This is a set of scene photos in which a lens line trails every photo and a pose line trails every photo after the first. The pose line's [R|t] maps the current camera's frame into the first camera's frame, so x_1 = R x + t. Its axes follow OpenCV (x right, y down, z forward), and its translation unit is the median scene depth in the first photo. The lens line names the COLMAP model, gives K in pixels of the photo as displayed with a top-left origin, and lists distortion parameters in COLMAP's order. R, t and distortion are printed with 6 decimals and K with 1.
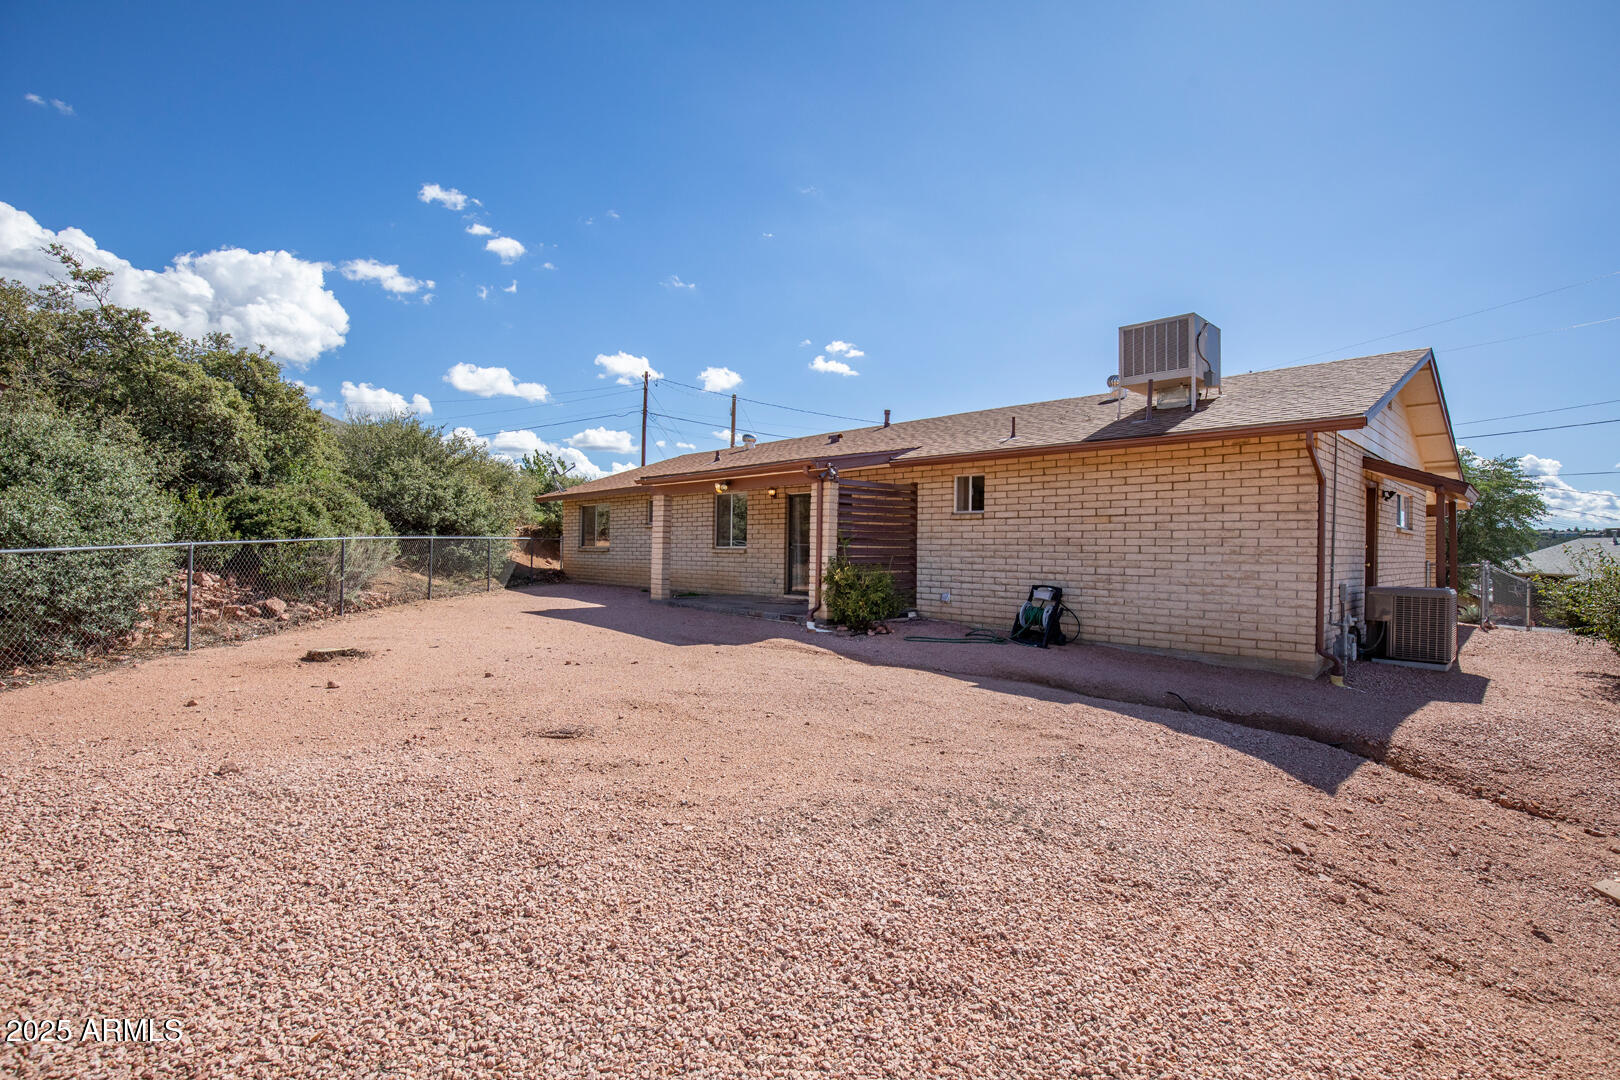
lens RADIAL K [[742.9, 0, 807.2], [0, 742.9, 541.3], [0, 0, 1]] dist [-0.016860, 0.001580]
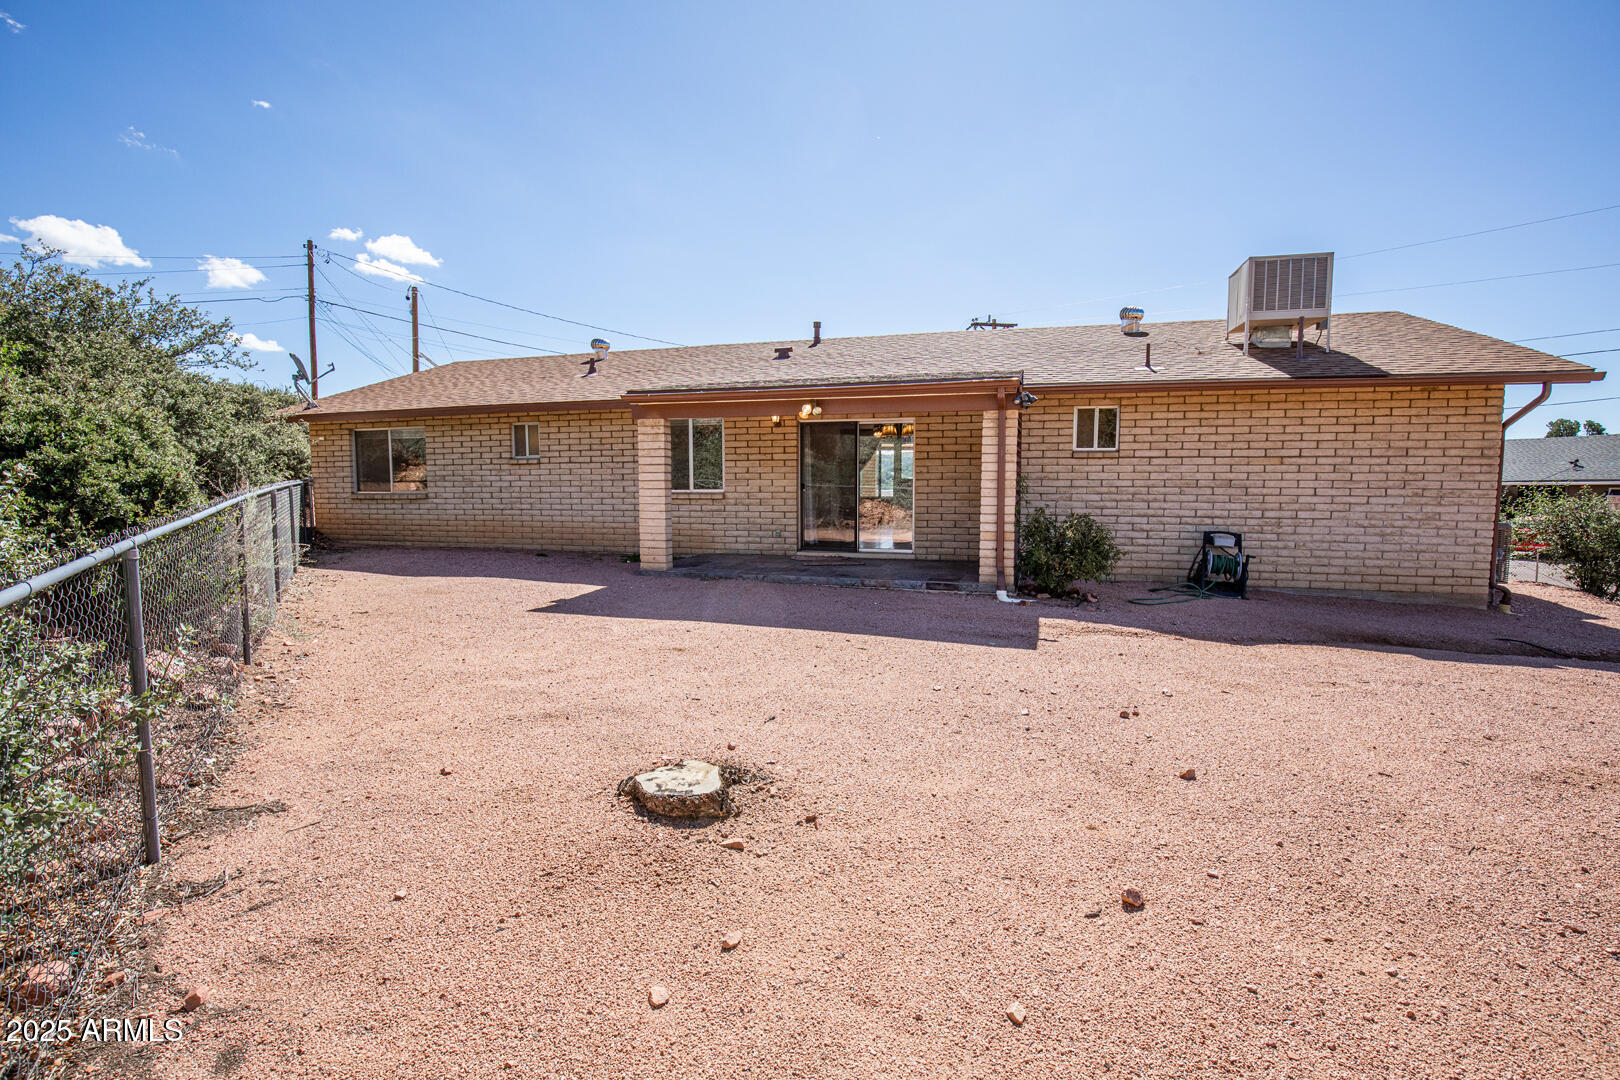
lens RADIAL K [[742.9, 0, 811.5], [0, 742.9, 542.2], [0, 0, 1]] dist [-0.016860, 0.001580]
pose [[0.863079, -0.054126, 0.502161, -0.624962], [0.004126, 0.994963, 0.100153, -0.023540], [-0.505053, -0.084368, 0.858955, 0.487705]]
